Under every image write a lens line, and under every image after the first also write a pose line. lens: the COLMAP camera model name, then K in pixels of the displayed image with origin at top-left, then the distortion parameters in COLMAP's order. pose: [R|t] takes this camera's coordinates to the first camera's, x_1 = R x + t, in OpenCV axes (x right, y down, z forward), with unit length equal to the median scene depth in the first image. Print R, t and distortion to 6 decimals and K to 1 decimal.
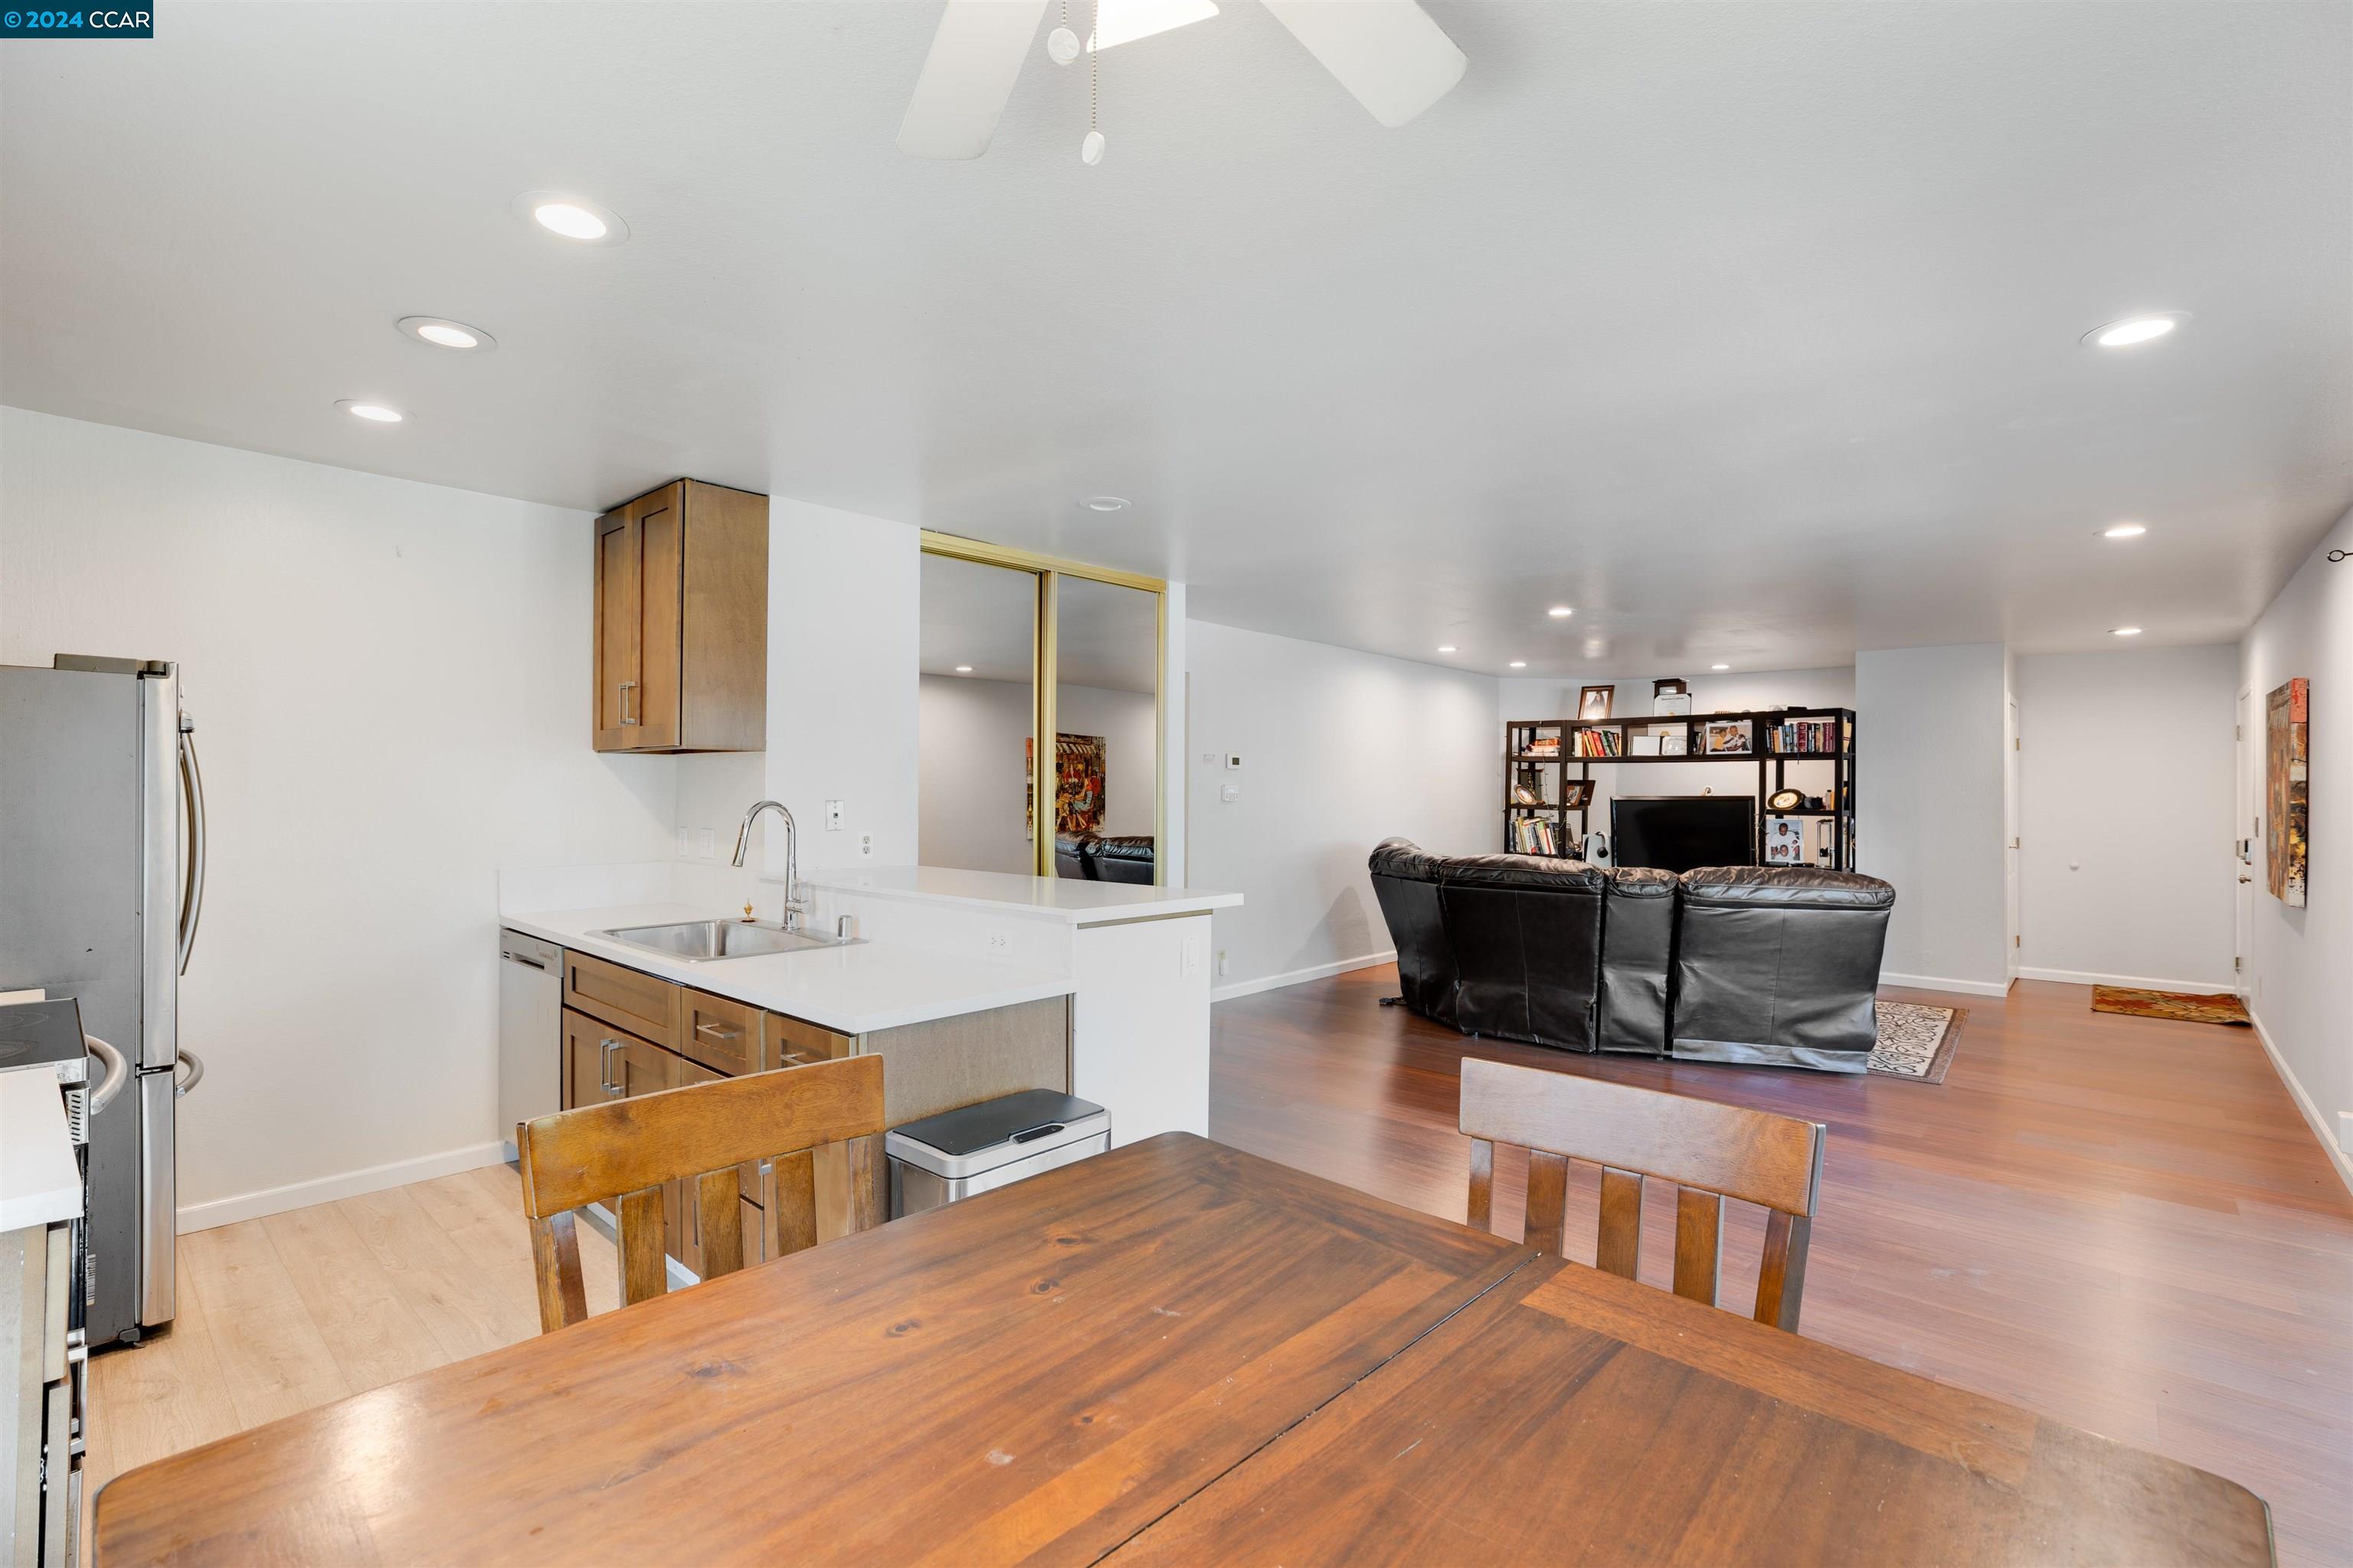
lens RADIAL K [[1060.0, 0, 1179.3], [0, 1060.0, 788.1], [0, 0, 1]] dist [-0.024788, 0.009519]
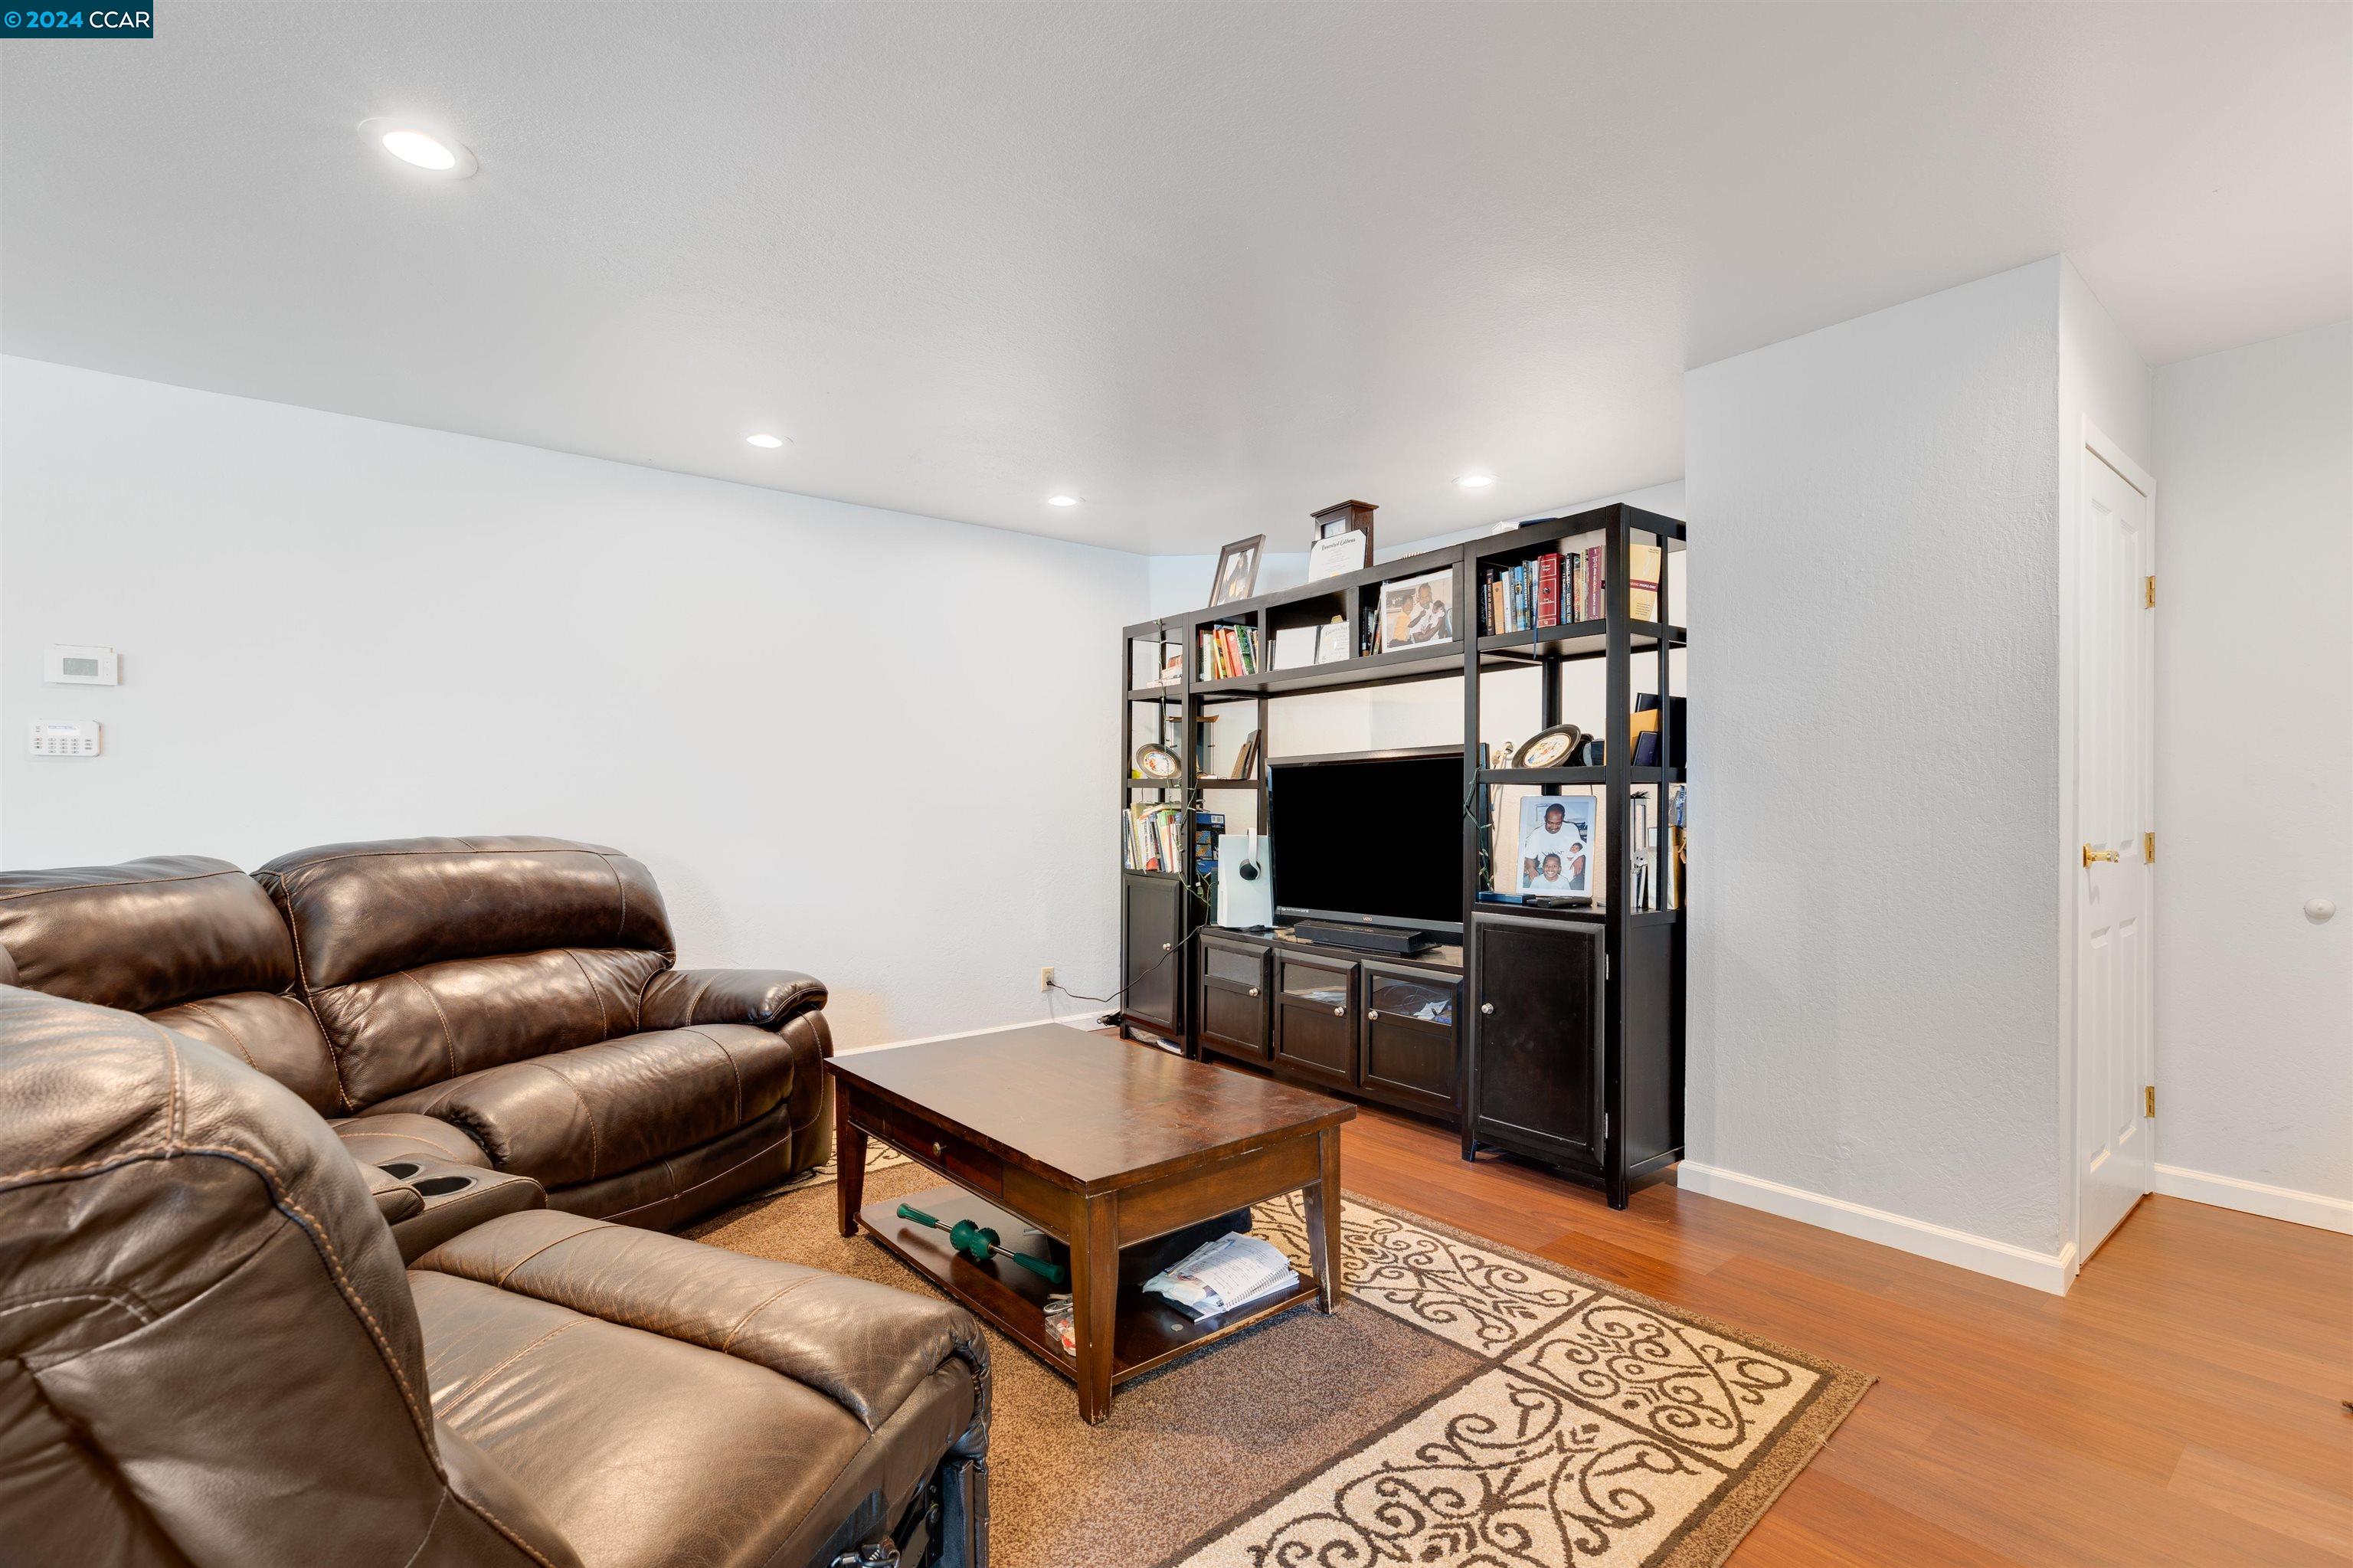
lens RADIAL K [[1060.0, 0, 1182.2], [0, 1060.0, 810.8], [0, 0, 1]] dist [-0.024788, 0.009519]
pose [[0.987216, -0.008431, -0.159167, 1.045013], [0.010005, 0.999909, 0.009090, 0.064750], [0.159076, -0.010566, 0.987210, 1.153002]]
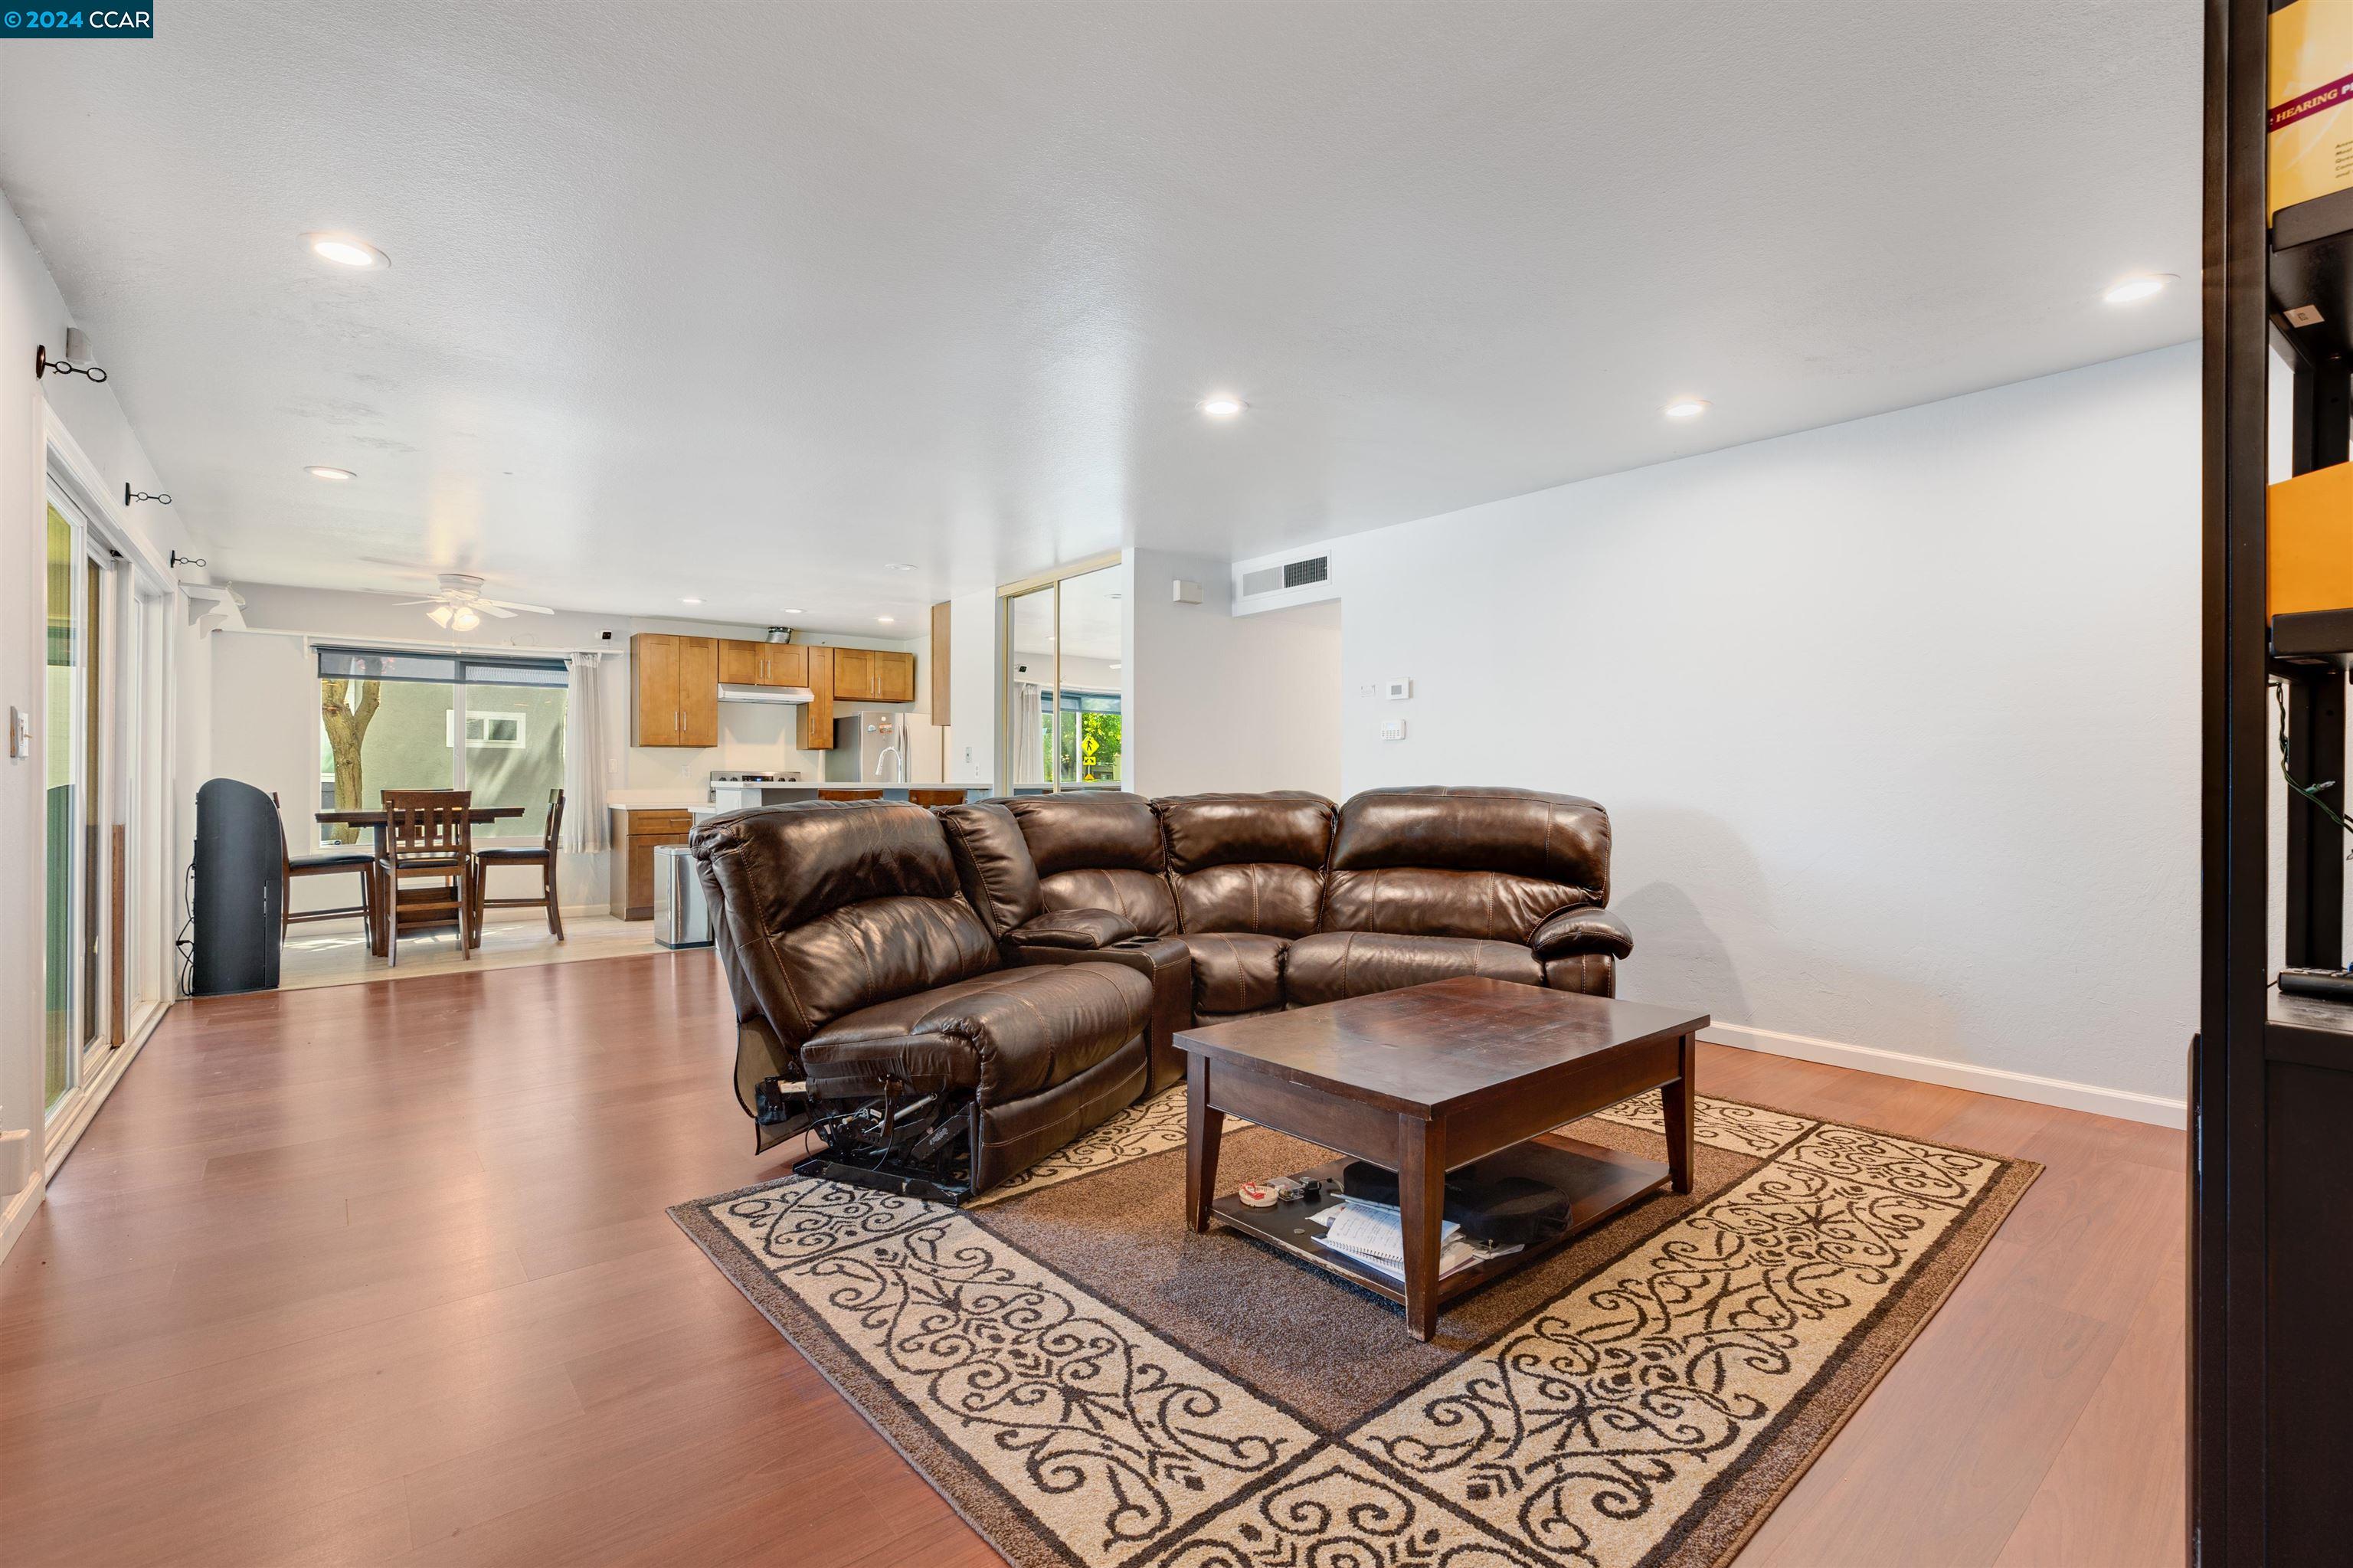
lens RADIAL K [[1063.8, 0, 1181.0], [0, 1063.8, 771.6], [0, 0, 1]] dist [-0.031664, 0.012227]
pose [[-0.148342, -0.014776, -0.988826, 1.572913], [0.000076, 0.999888, -0.014953, 0.087704], [0.988936, -0.002294, -0.148324, 1.729908]]
